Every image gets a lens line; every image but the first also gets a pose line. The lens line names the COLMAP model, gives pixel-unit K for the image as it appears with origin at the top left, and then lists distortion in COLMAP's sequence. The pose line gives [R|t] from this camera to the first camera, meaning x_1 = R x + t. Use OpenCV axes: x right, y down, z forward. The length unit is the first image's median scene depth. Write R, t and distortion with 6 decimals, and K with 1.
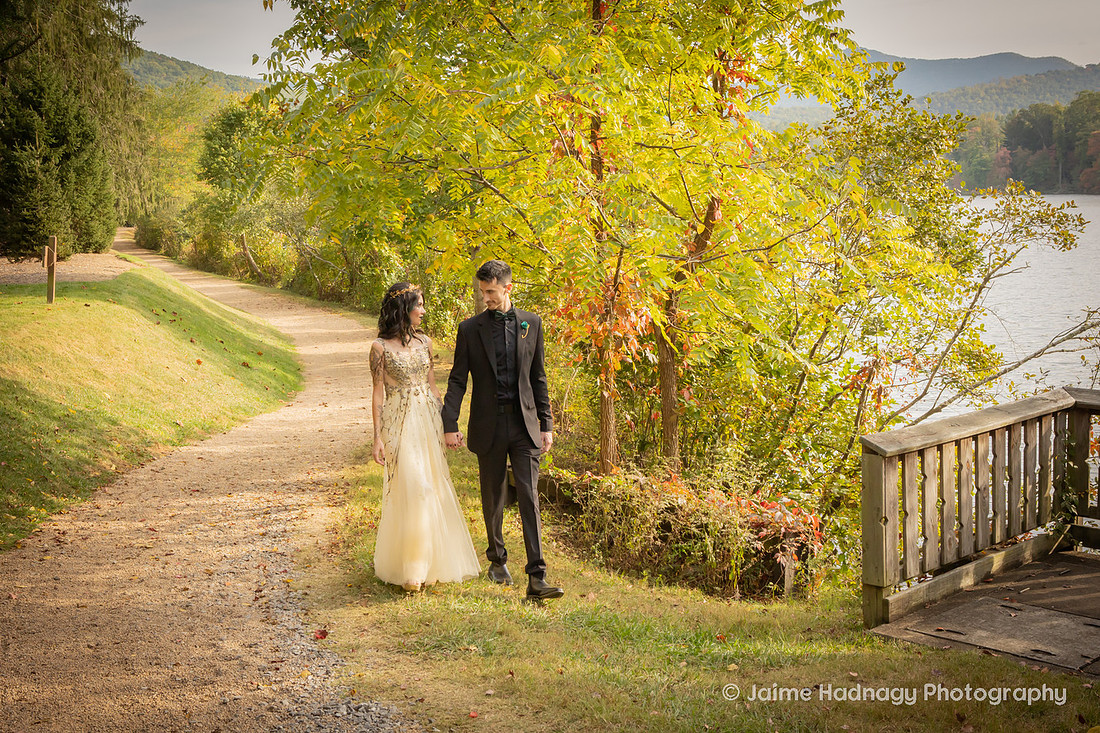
lens RADIAL K [[1351.6, 0, 519.8], [0, 1351.6, 348.6], [0, 0, 1]] dist [-0.058084, 0.108821]
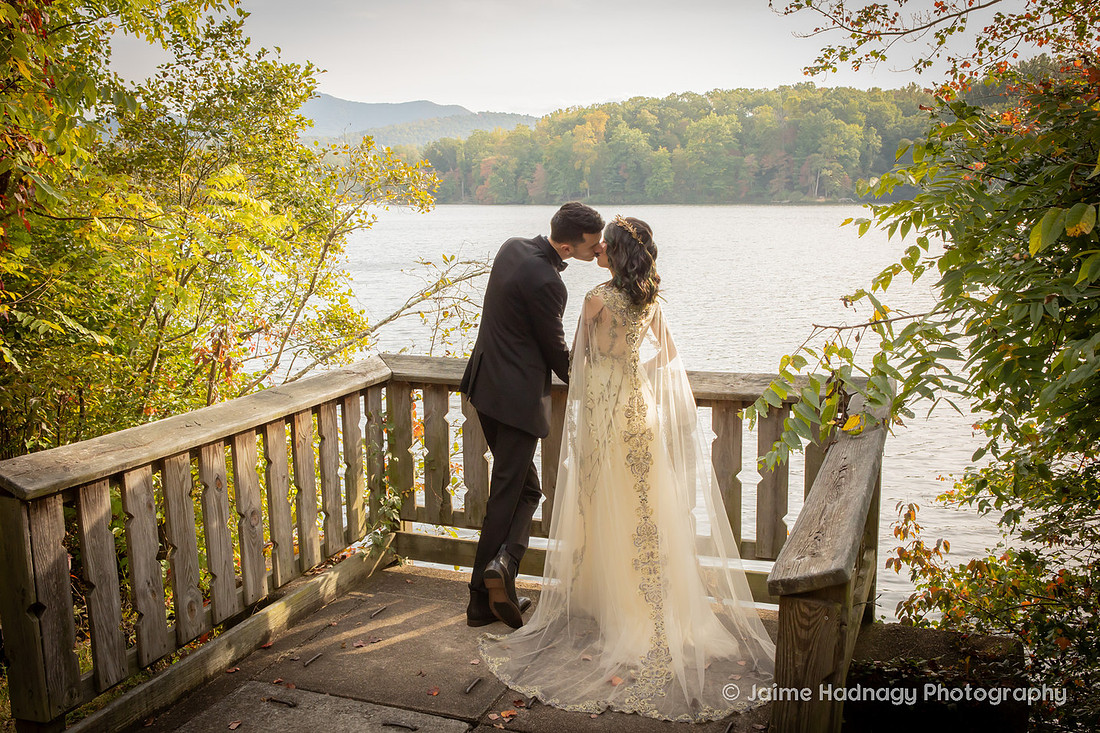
lens RADIAL K [[1033.0, 0, 529.4], [0, 1033.0, 359.4], [0, 0, 1]] dist [-0.065712, 0.075471]
pose [[0.903908, -0.052729, 0.424464, 0.076872], [0.038169, 0.998357, 0.042738, 0.003221], [-0.426021, -0.022430, 0.904435, 0.142827]]
